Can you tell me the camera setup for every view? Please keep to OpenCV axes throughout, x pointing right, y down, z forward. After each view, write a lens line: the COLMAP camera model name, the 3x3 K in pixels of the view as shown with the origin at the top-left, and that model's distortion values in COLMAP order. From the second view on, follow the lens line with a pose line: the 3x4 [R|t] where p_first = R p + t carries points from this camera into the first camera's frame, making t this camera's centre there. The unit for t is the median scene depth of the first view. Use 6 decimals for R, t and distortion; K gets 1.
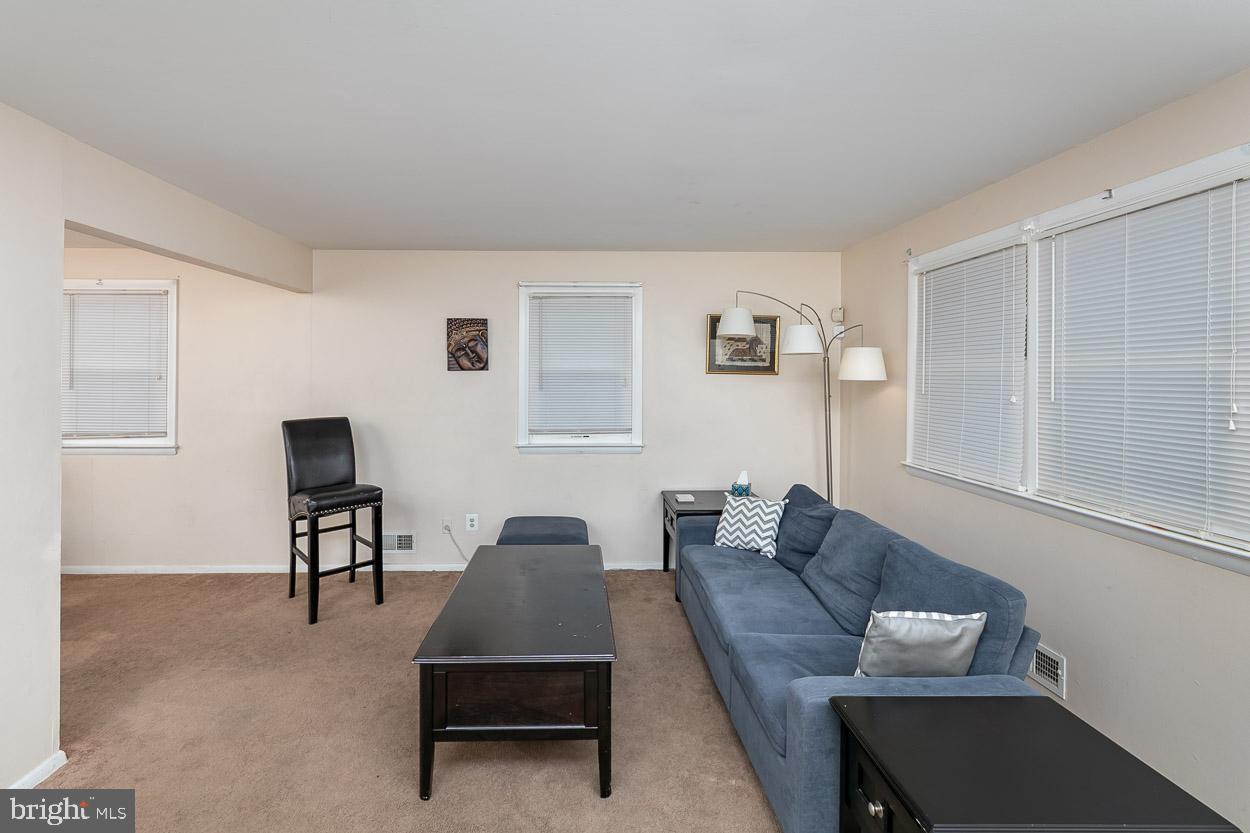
lens RADIAL K [[555.1, 0, 603.5], [0, 555.1, 383.1], [0, 0, 1]] dist [-0.000943, -0.000018]
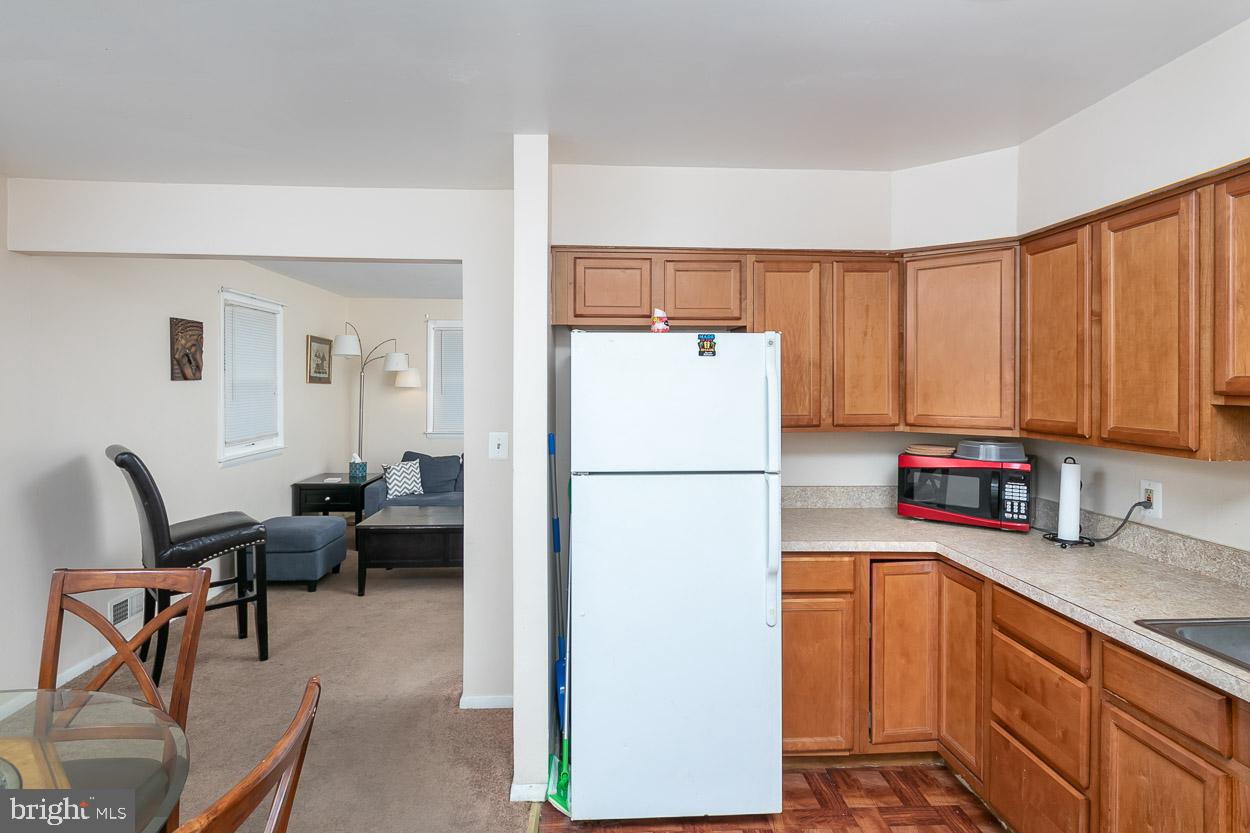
lens RADIAL K [[636.1, 0, 624.6], [0, 636.1, 385.1], [0, 0, 1]] dist [0.003424, -0.000557]
pose [[-0.038528, -0.005683, 0.999241, -1.263533], [0.018291, 0.999812, 0.006391, -0.008956], [-0.999090, 0.018524, -0.038417, 0.359759]]
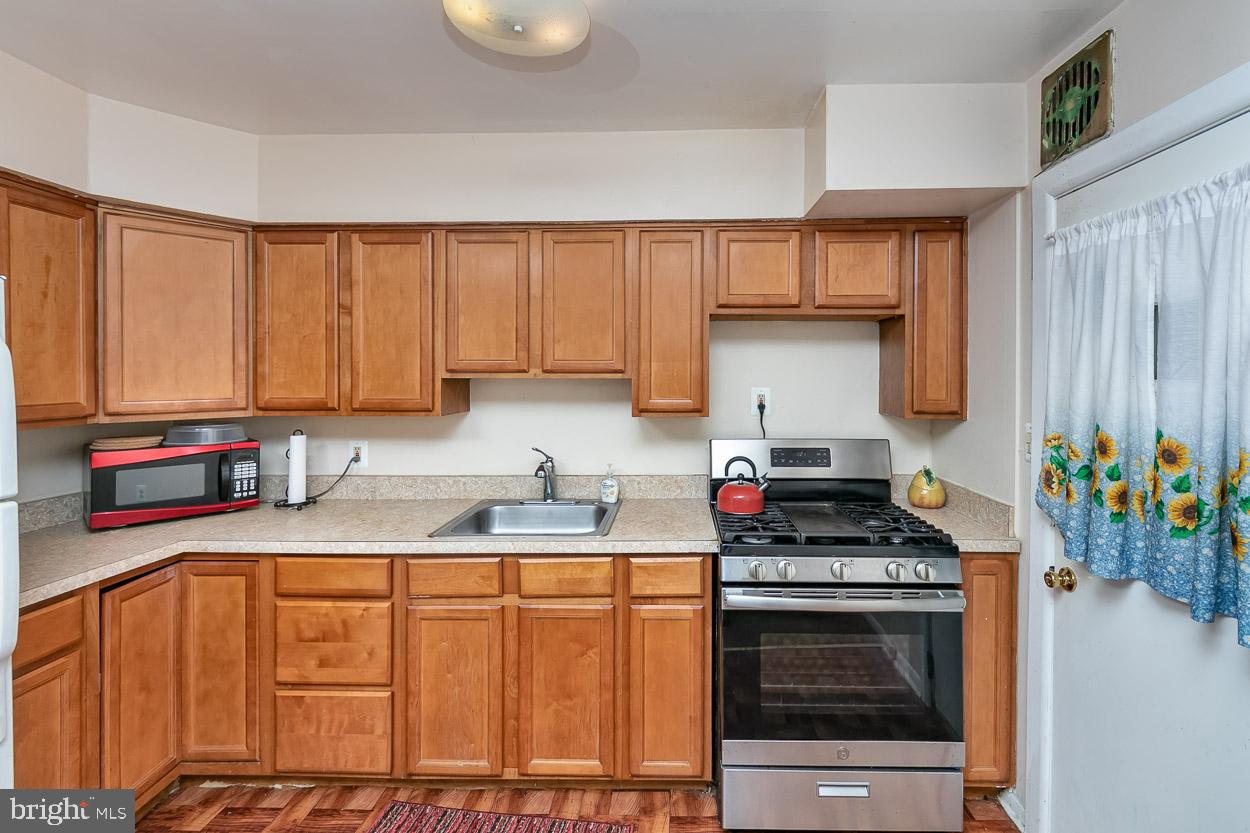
lens RADIAL K [[552.5, 0, 667.4], [0, 552.5, 374.1], [0, 0, 1]] dist [-0.001964, -0.000483]
pose [[-0.999296, -0.002245, 0.037461, -1.103756], [-0.001398, 0.999743, 0.022614, -0.003314], [-0.037502, 0.022545, -0.999042, 0.487609]]
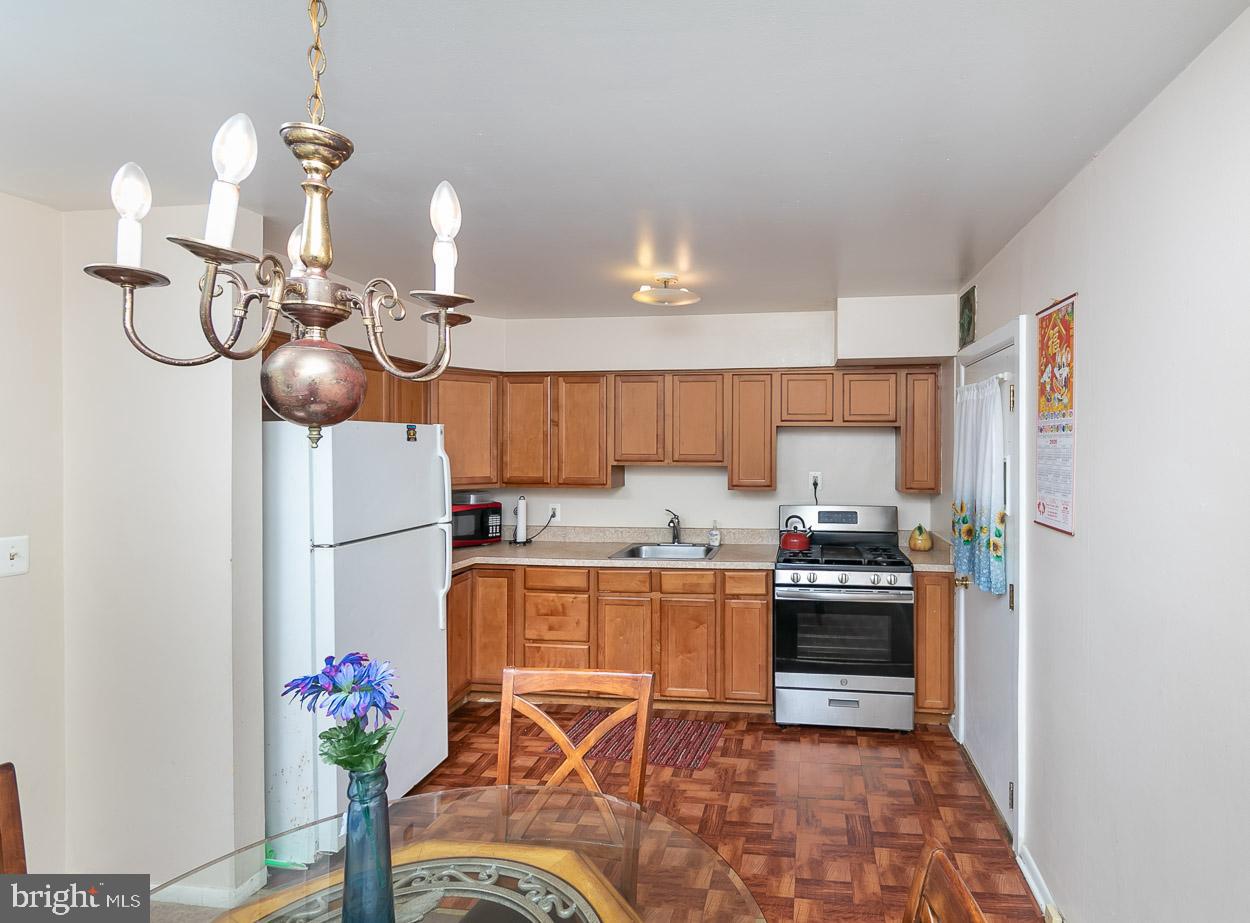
lens RADIAL K [[595.6, 0, 729.3], [0, 595.6, 444.9], [0, 0, 1]] dist [0.001253, 0.000127]
pose [[-0.990916, -0.004087, 0.134422, -1.174774], [-0.001398, 0.999797, 0.020093, -0.037590], [-0.134477, 0.019722, -0.990720, 0.864329]]
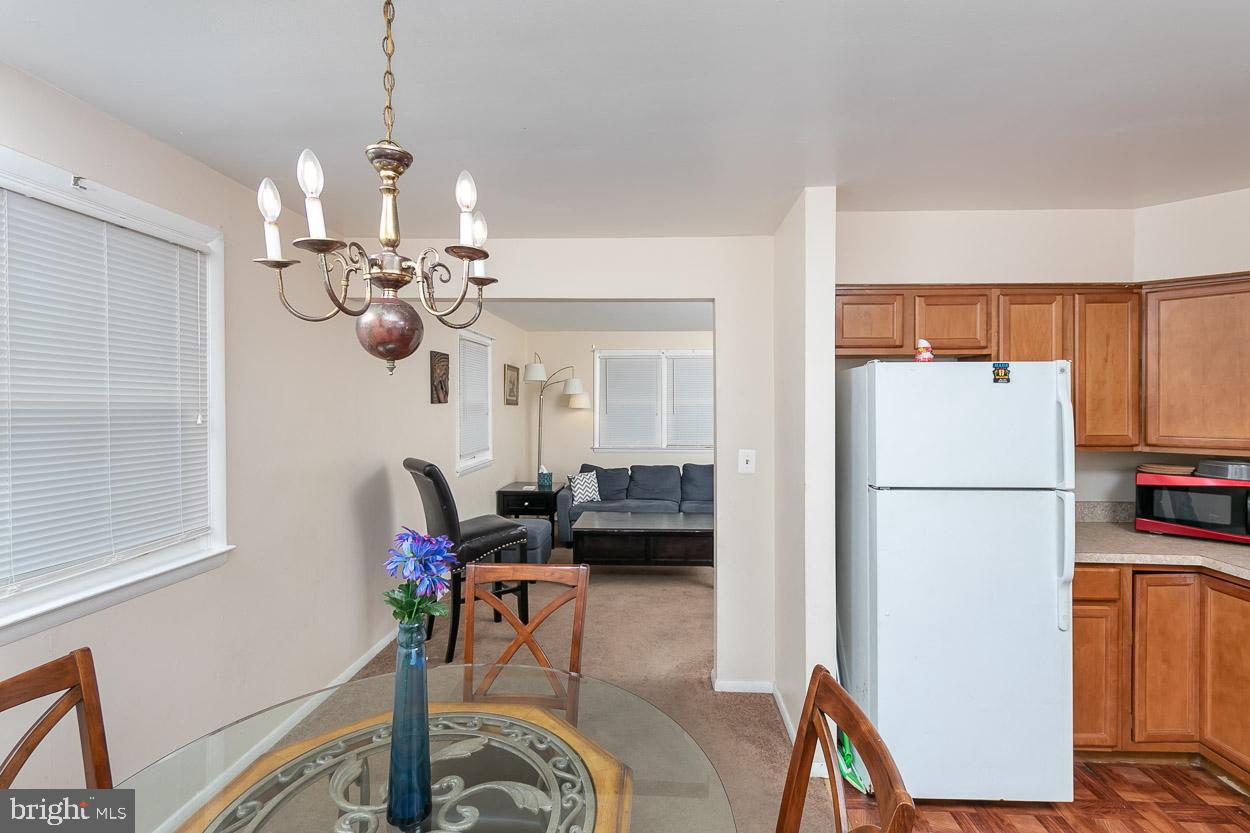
lens RADIAL K [[563.3, 0, 649.2], [0, 563.3, 405.9], [0, 0, 1]] dist [-0.000244, 0.000872]
pose [[0.051529, -0.007554, 0.998643, -1.267790], [0.019775, 0.999783, 0.006542, -0.016952], [-0.998476, 0.019411, 0.051667, 0.561485]]
